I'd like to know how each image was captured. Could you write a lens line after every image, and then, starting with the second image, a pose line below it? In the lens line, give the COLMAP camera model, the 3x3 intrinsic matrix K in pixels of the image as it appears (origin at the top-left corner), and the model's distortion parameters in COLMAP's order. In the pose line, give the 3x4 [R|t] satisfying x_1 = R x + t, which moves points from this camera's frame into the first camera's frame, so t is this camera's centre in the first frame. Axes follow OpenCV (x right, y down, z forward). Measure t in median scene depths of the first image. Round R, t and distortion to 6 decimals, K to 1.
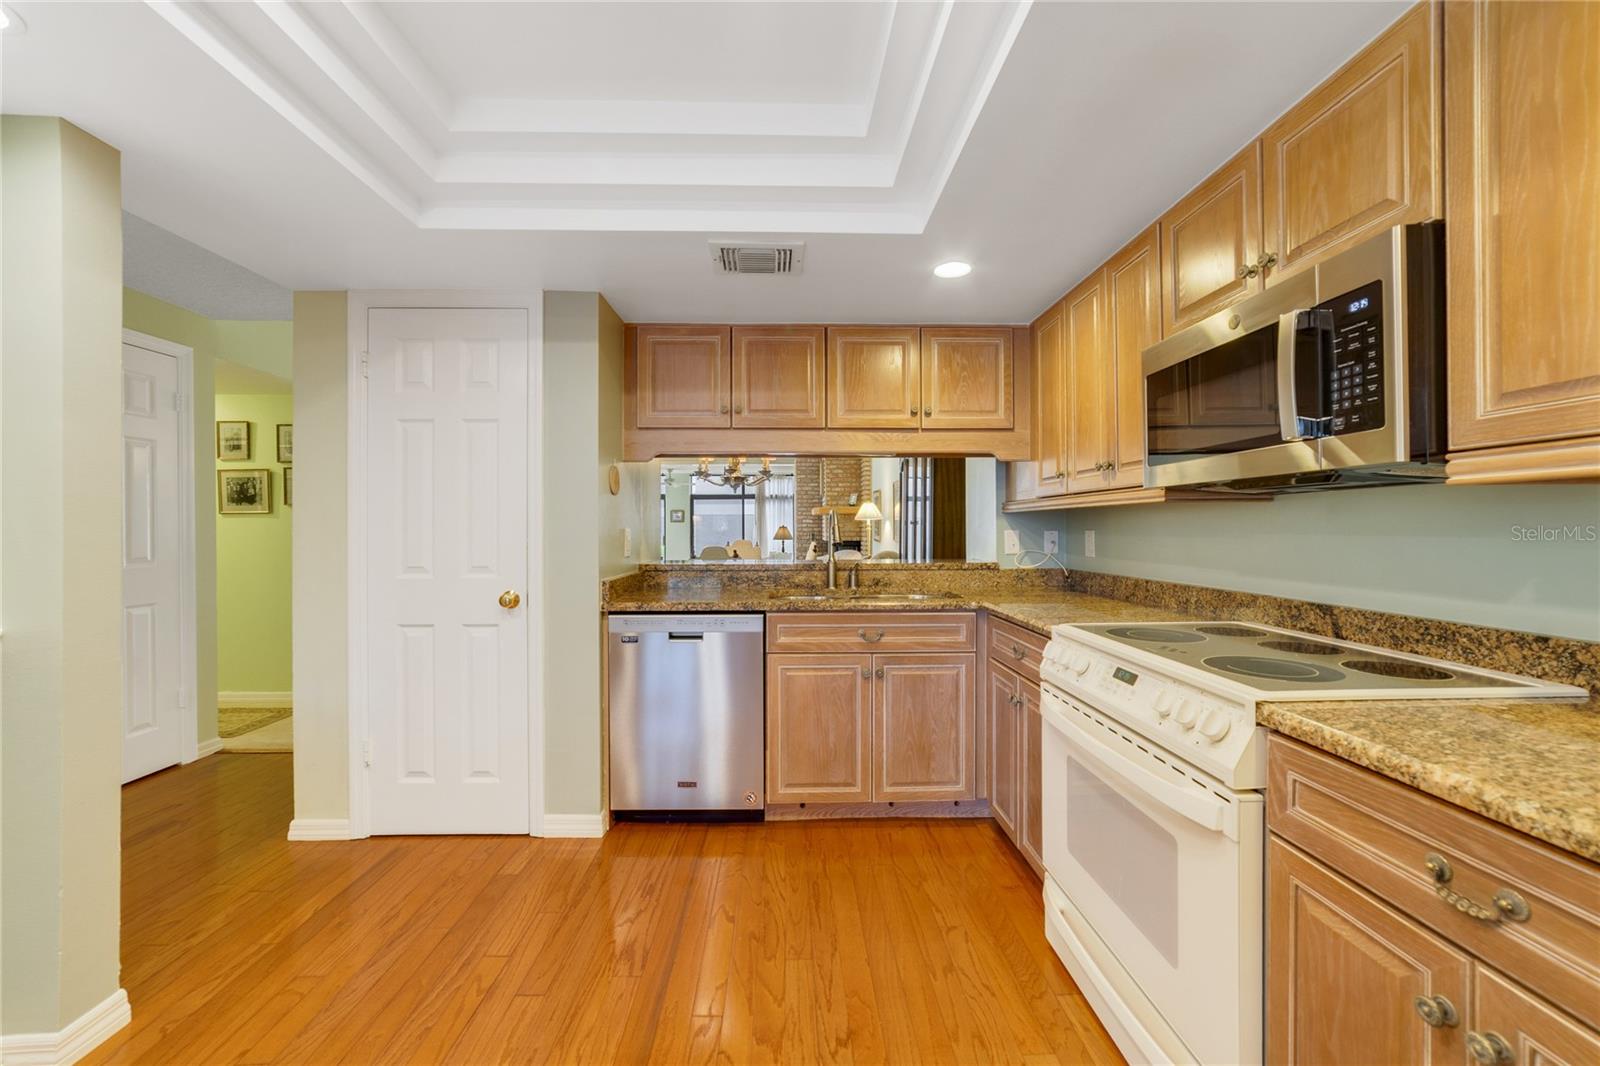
lens RADIAL K [[618.5, 0, 803.0], [0, 618.5, 527.3], [0, 0, 1]] dist [-0.017684, 0.005012]
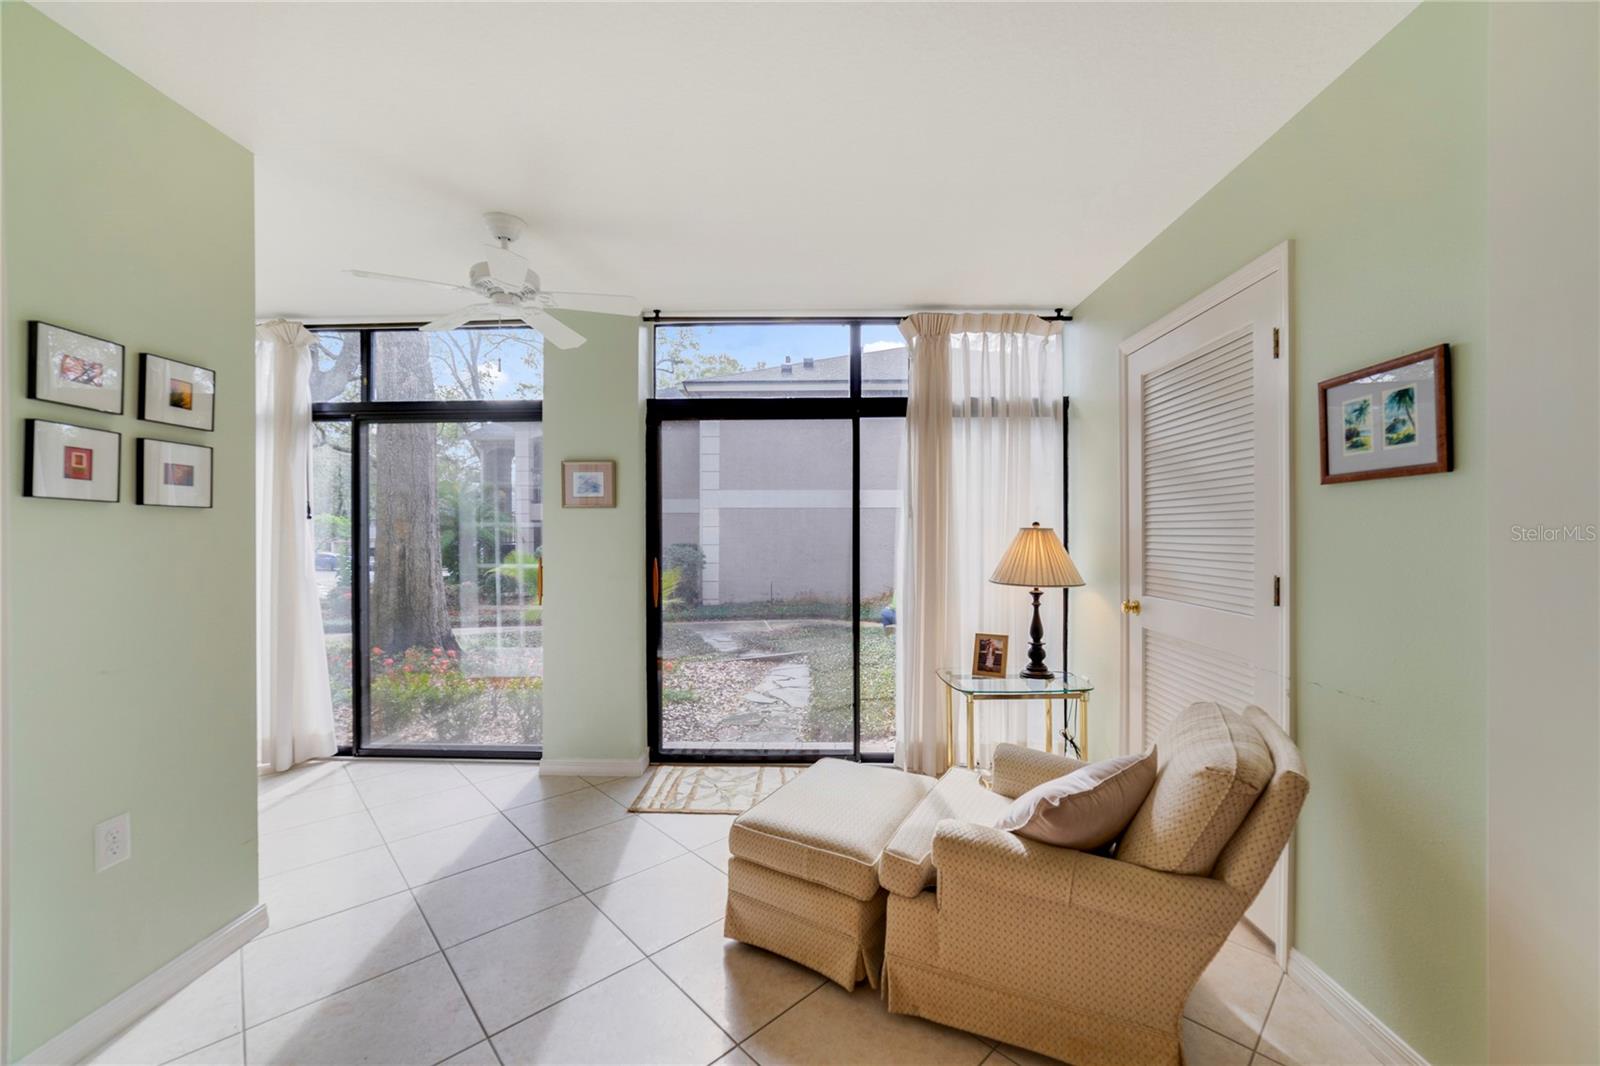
lens RADIAL K [[618.5, 0, 803.0], [0, 618.5, 527.3], [0, 0, 1]] dist [-0.017684, 0.005012]
pose [[0.997256, 0.005167, -0.073851, -0.101050], [-0.005810, 0.999947, -0.008502, 0.000805], [0.073803, 0.008907, 0.997233, 0.757713]]
